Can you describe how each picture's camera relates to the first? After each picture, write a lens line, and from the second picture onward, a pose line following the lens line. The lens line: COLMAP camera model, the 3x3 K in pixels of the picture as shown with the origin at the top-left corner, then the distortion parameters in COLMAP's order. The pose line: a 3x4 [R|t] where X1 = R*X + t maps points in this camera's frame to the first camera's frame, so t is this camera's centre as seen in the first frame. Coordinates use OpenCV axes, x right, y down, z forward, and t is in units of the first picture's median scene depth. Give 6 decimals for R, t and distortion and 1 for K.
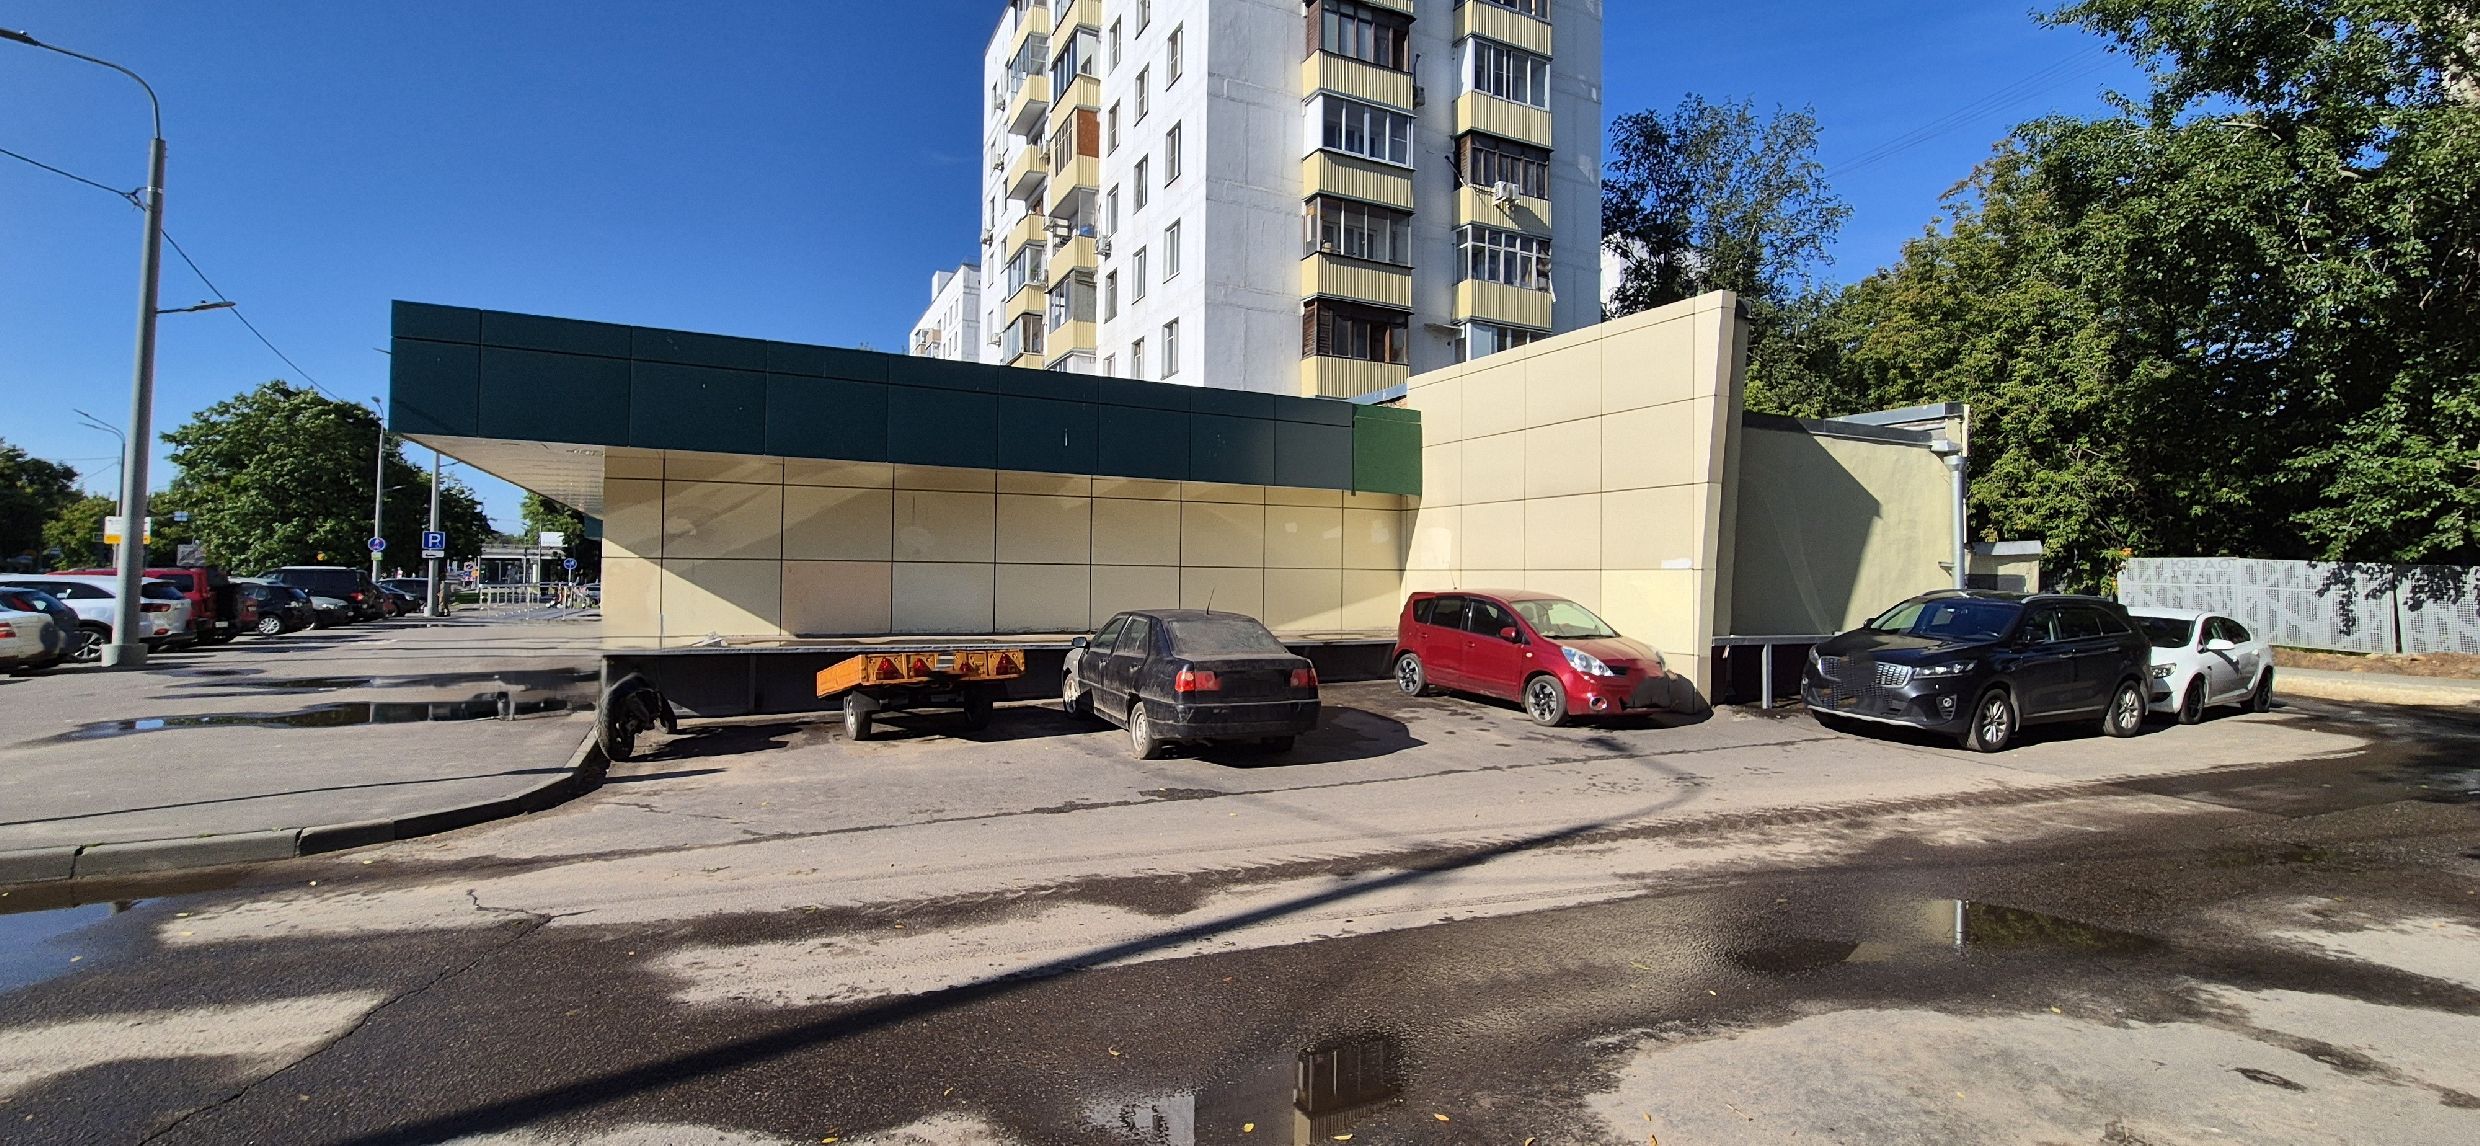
lens RADIAL K [[1020.2, 0, 1230.2], [0, 1020.2, 556.2], [0, 0, 1]] dist [0.000757, 0.000103]
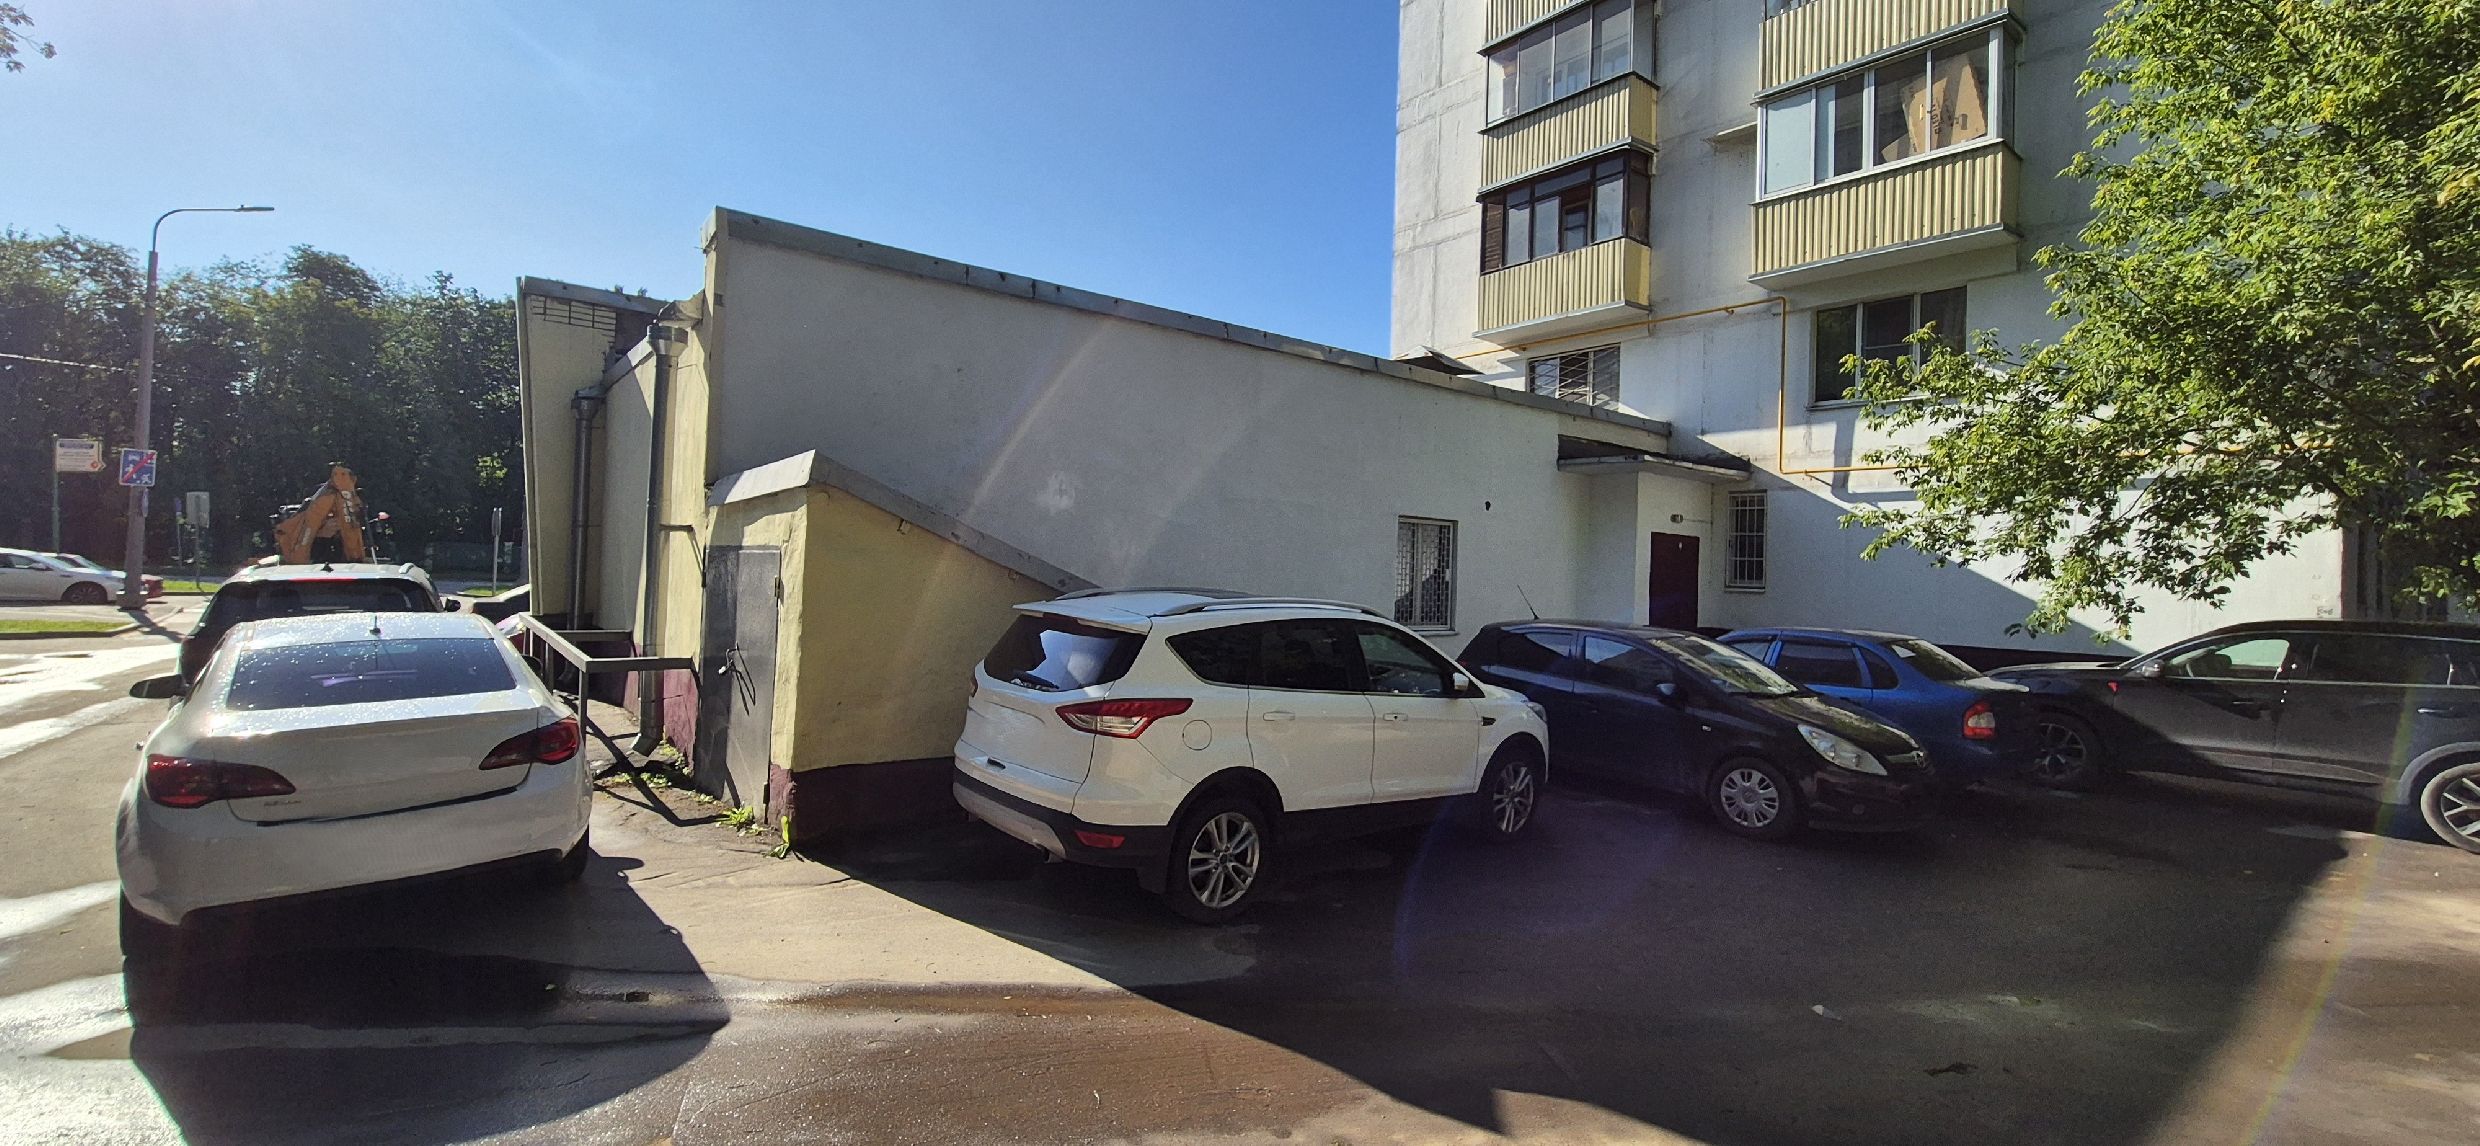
lens RADIAL K [[1020.2, 0, 1230.2], [0, 1020.2, 556.2], [0, 0, 1]] dist [0.000757, 0.000103]
pose [[0.182089, -0.020517, -0.983068, 0.710228], [0.000881, 0.999785, -0.020703, 0.005602], [0.983282, 0.002903, 0.182068, 0.673443]]
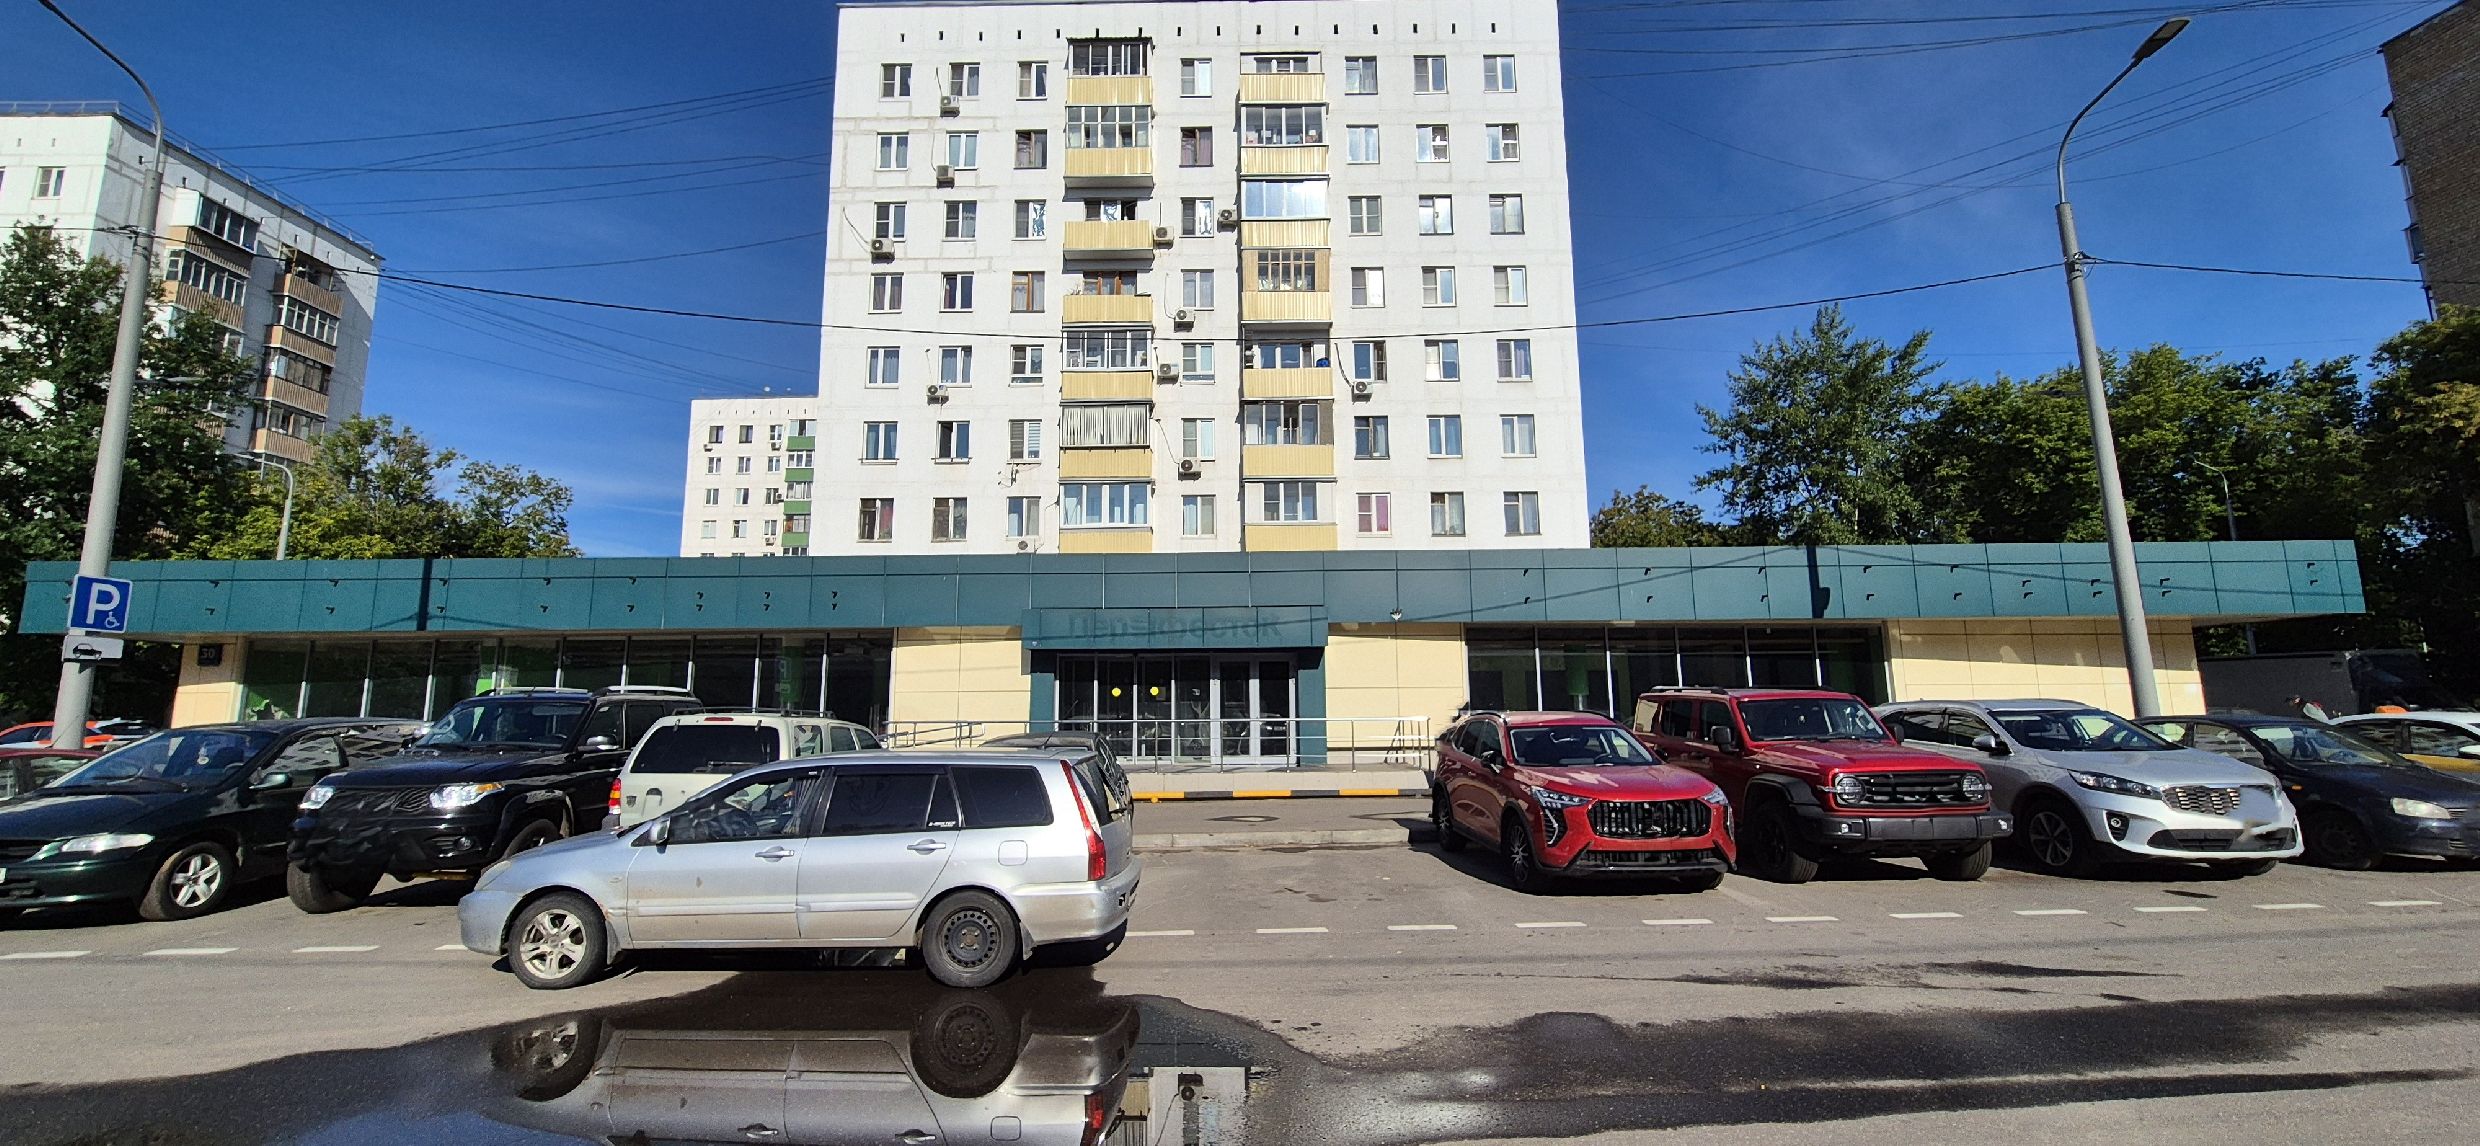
lens RADIAL K [[1020.2, 0, 1230.2], [0, 1020.2, 556.2], [0, 0, 1]] dist [0.000757, 0.000103]
pose [[0.446786, 0.121504, 0.886351, -1.311724], [-0.007236, 0.991193, -0.132229, 0.013297], [-0.894612, 0.052665, 0.443730, 0.780247]]
